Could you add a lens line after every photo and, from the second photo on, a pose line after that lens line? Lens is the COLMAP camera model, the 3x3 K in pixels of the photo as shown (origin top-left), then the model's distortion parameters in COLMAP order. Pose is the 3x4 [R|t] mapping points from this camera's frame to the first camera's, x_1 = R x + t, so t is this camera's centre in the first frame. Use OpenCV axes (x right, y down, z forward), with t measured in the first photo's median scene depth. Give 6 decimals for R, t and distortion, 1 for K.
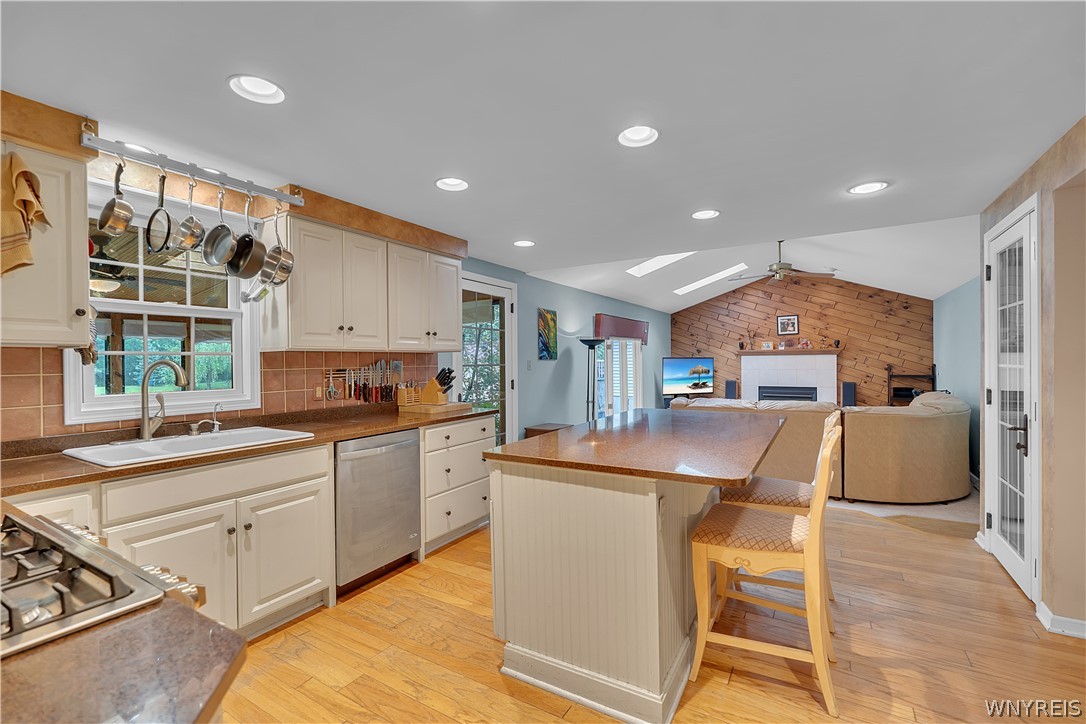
lens RADIAL K [[476.0, 0, 543.0], [0, 476.0, 362.0], [0, 0, 1]] dist [-0.001167, -0.000037]
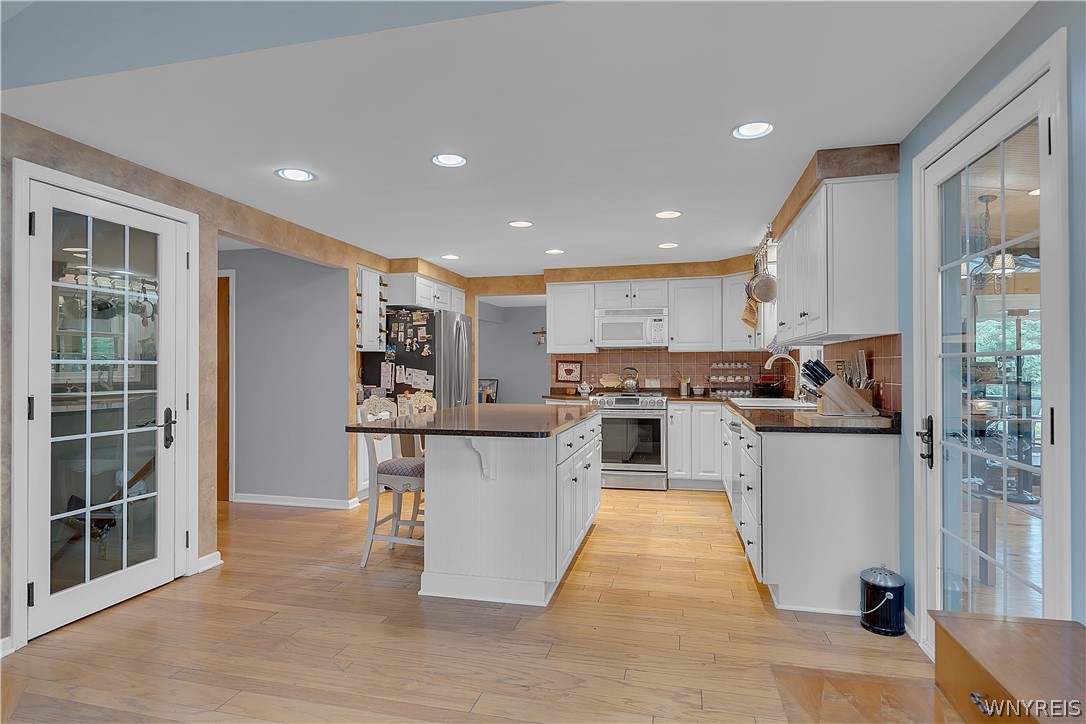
lens RADIAL K [[565.1, 0, 543.0], [0, 565.1, 362.0], [0, 0, 1]] dist [-0.000344, 0.000243]
pose [[-0.953979, 0.006703, -0.299799, 0.580672], [0.007656, 0.999969, -0.002004, 0.019335], [0.299776, -0.004207, -0.954000, 2.337233]]
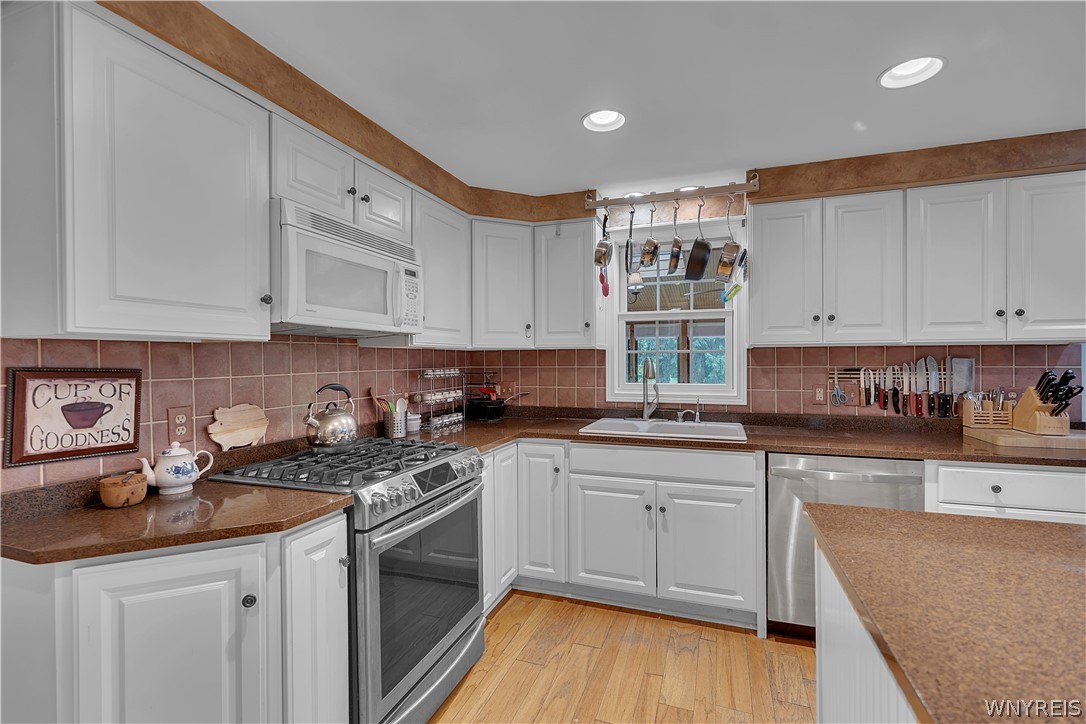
lens RADIAL K [[484.4, 0, 543.0], [0, 484.4, 362.0], [0, 0, 1]] dist [-0.002635, -0.000132]
pose [[0.195377, 0.010891, -0.980668, 0.335705], [-0.002292, 0.999941, 0.010649, -0.003593], [0.980726, 0.000167, 0.195391, 0.412480]]
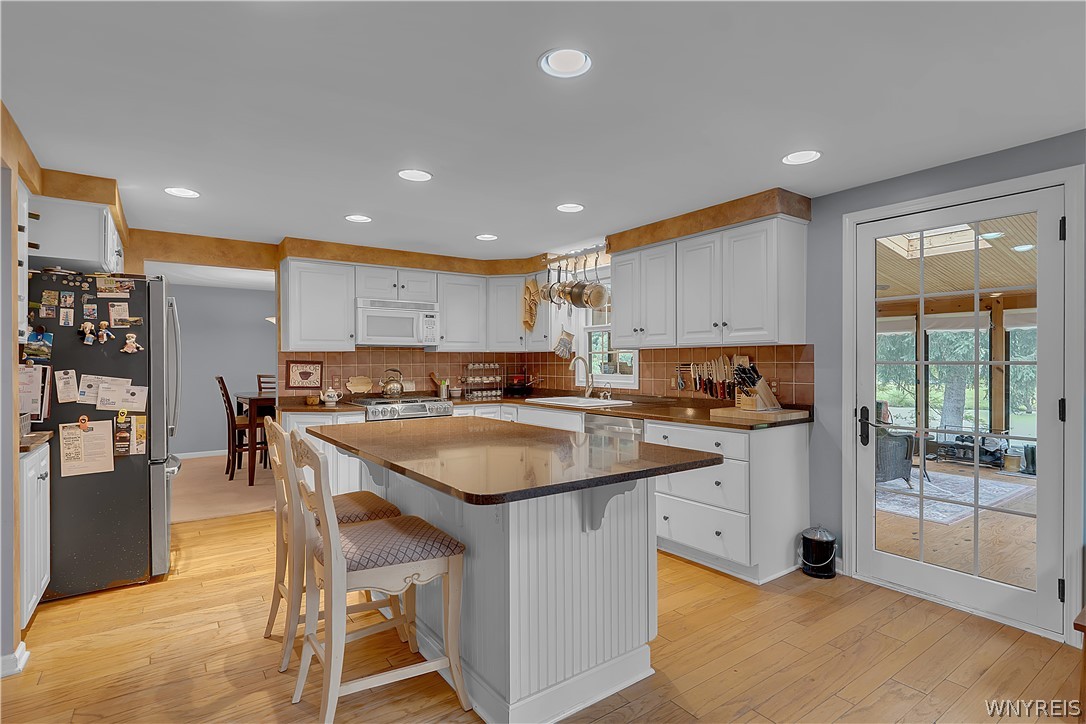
lens RADIAL K [[539.3, 0, 543.0], [0, 539.3, 362.0], [0, 0, 1]] dist [-0.002061, -0.000158]
pose [[-0.396826, 0.008432, -0.917855, 1.076145], [0.001672, 0.999963, 0.008464, -0.000097], [0.917892, 0.001824, -0.396825, 1.478438]]
